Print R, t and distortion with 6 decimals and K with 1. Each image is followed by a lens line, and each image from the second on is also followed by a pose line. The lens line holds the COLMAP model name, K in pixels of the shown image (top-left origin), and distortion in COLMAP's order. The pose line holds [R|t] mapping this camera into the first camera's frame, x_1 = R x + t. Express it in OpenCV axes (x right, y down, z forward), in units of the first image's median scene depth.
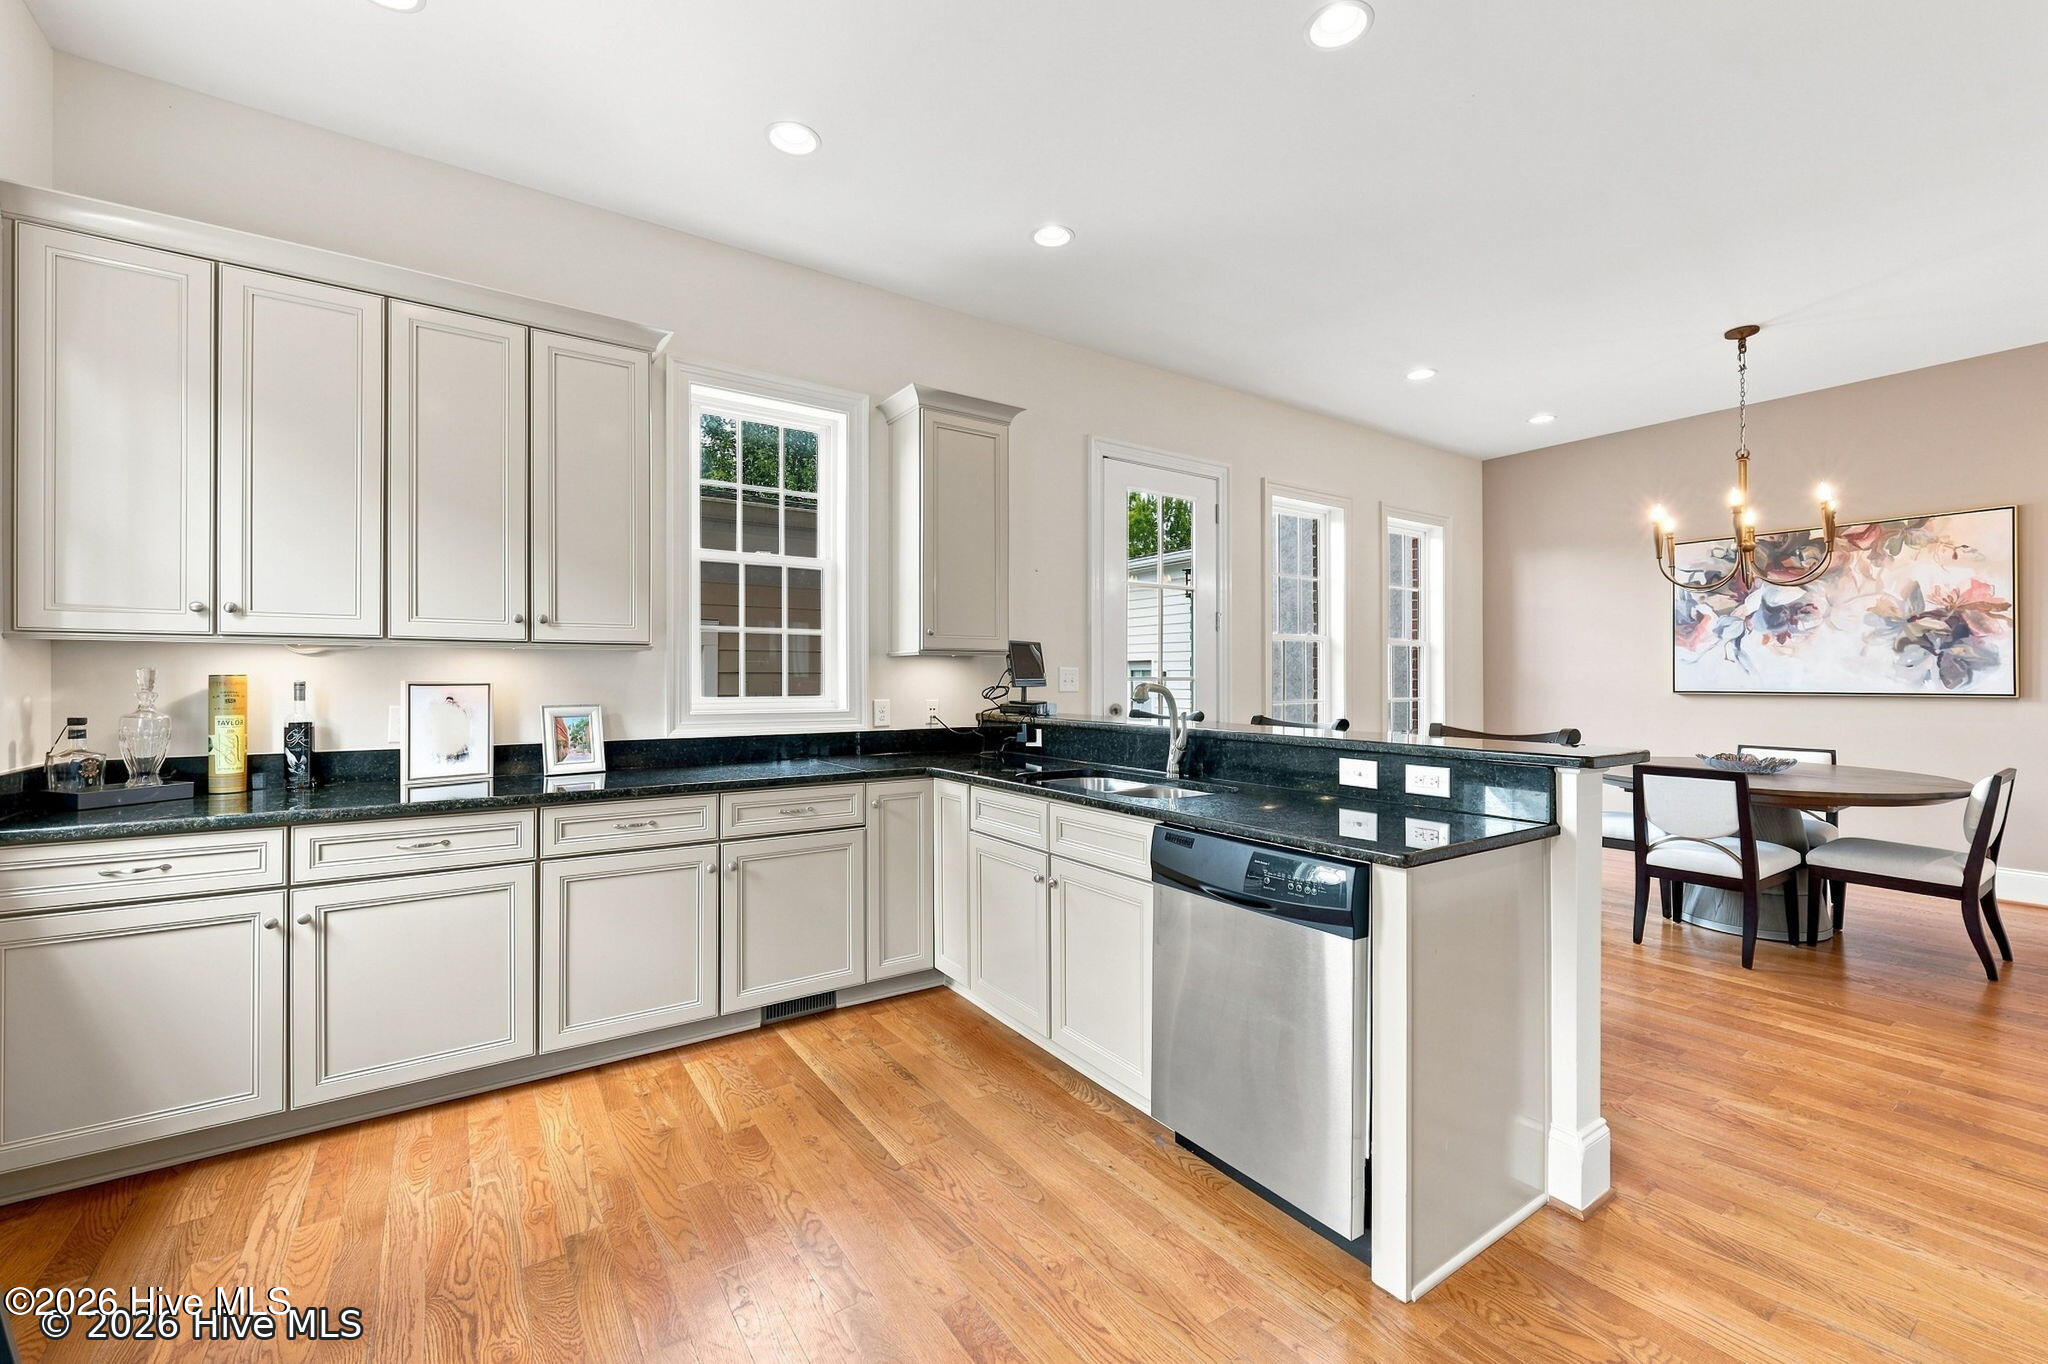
lens RADIAL K [[829.5, 0, 1016.8], [0, 829.5, 679.6], [0, 0, 1]] dist [-0.003584, 0.000609]
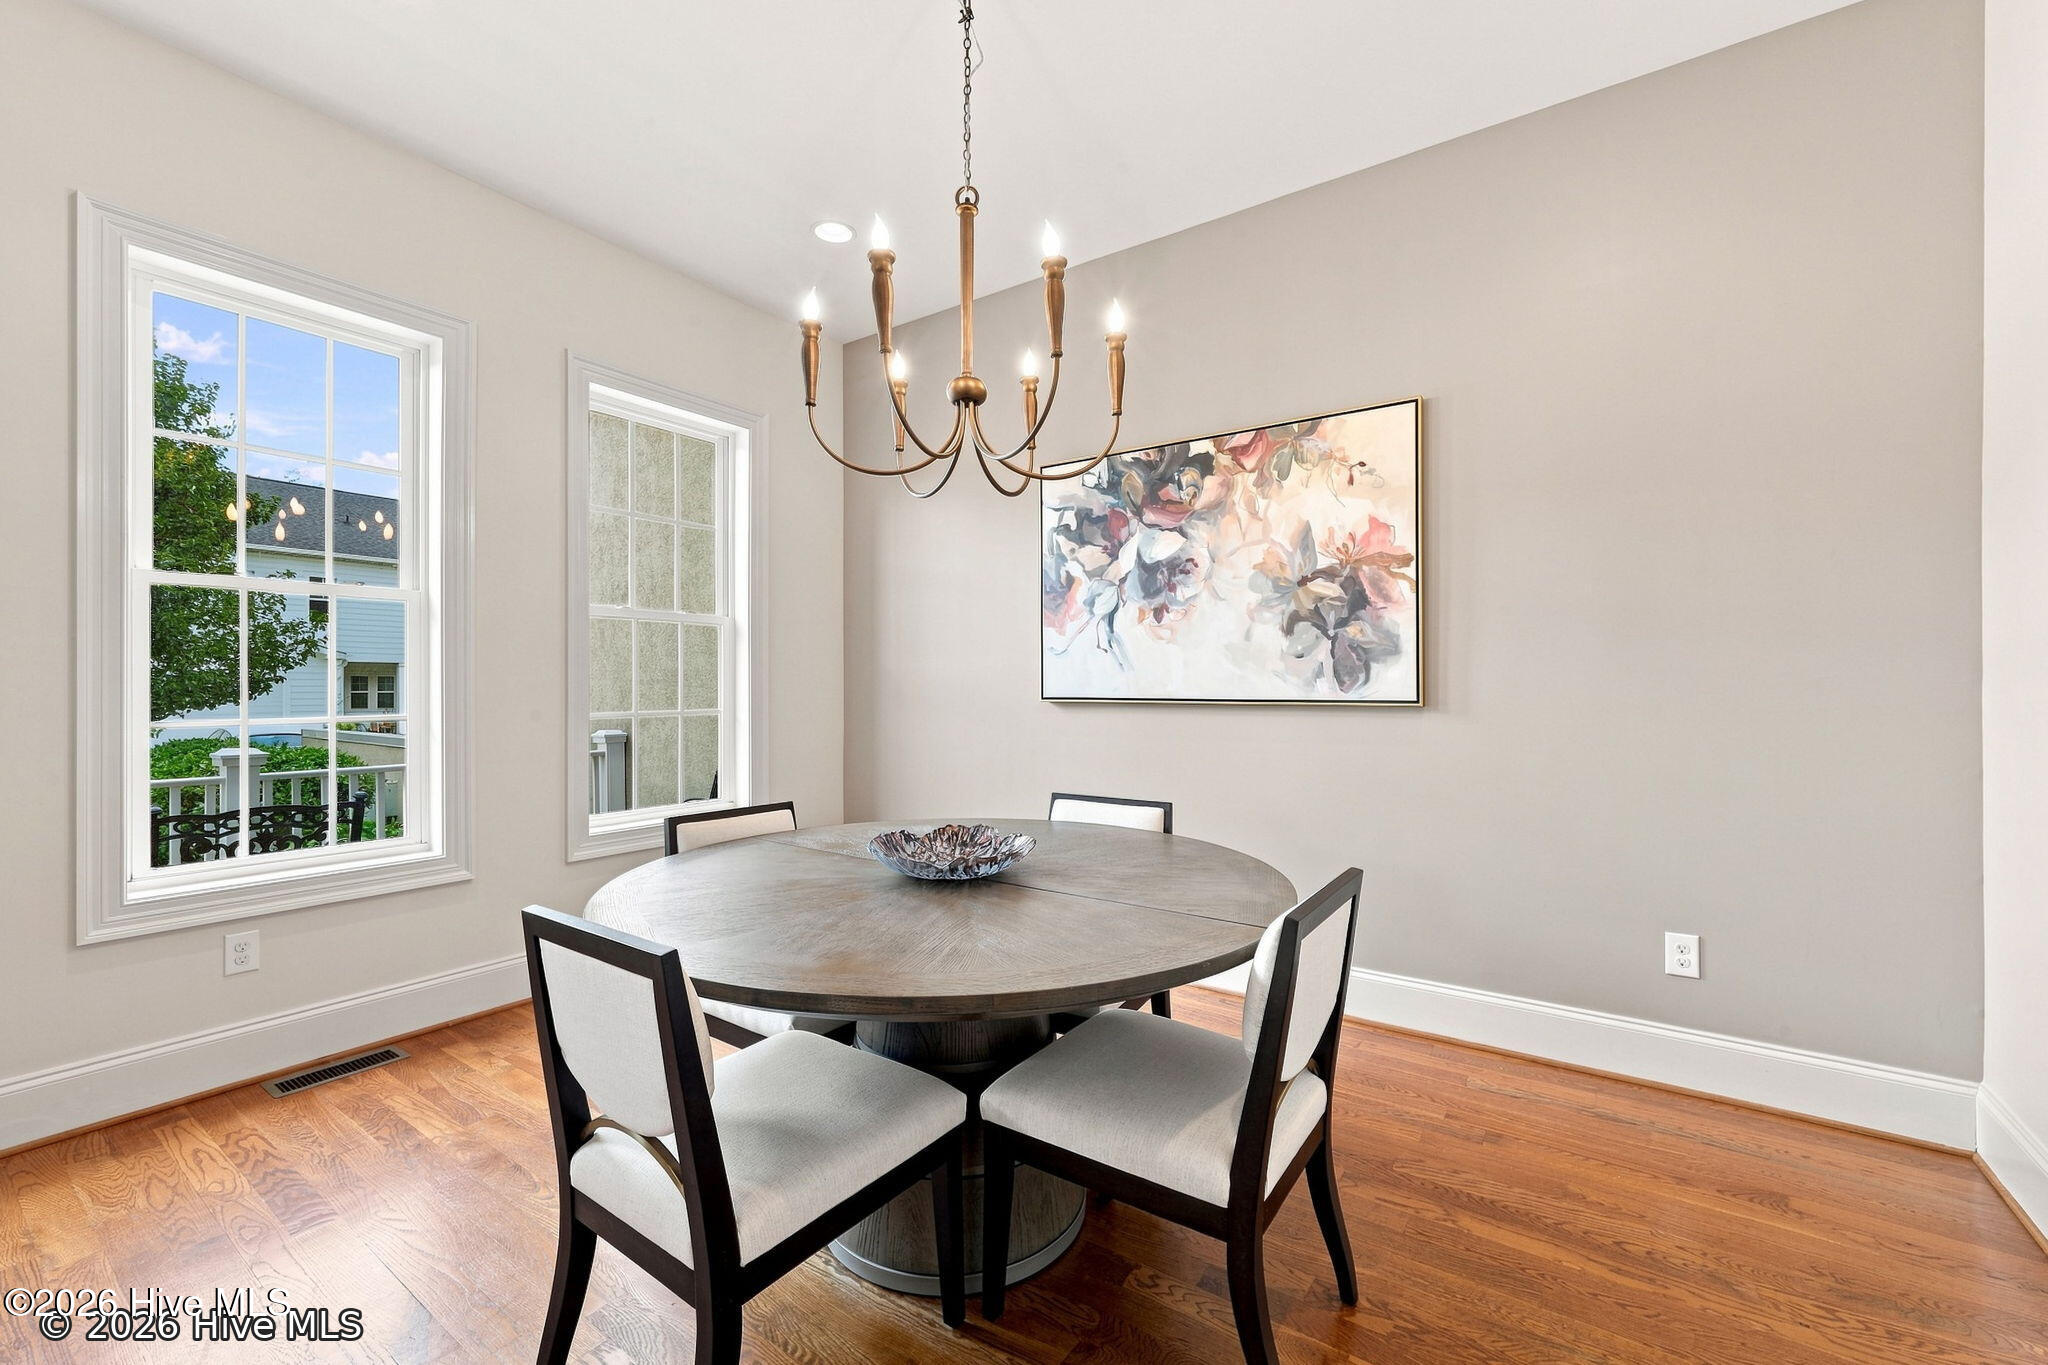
lens RADIAL K [[829.5, 0, 1023.5], [0, 829.5, 684.1], [0, 0, 1]] dist [-0.003584, 0.000609]
pose [[0.936441, 0.002356, 0.350816, 0.640027], [-0.000912, 0.999990, -0.004281, 0.007196], [-0.350823, 0.003689, 0.936435, 0.468333]]
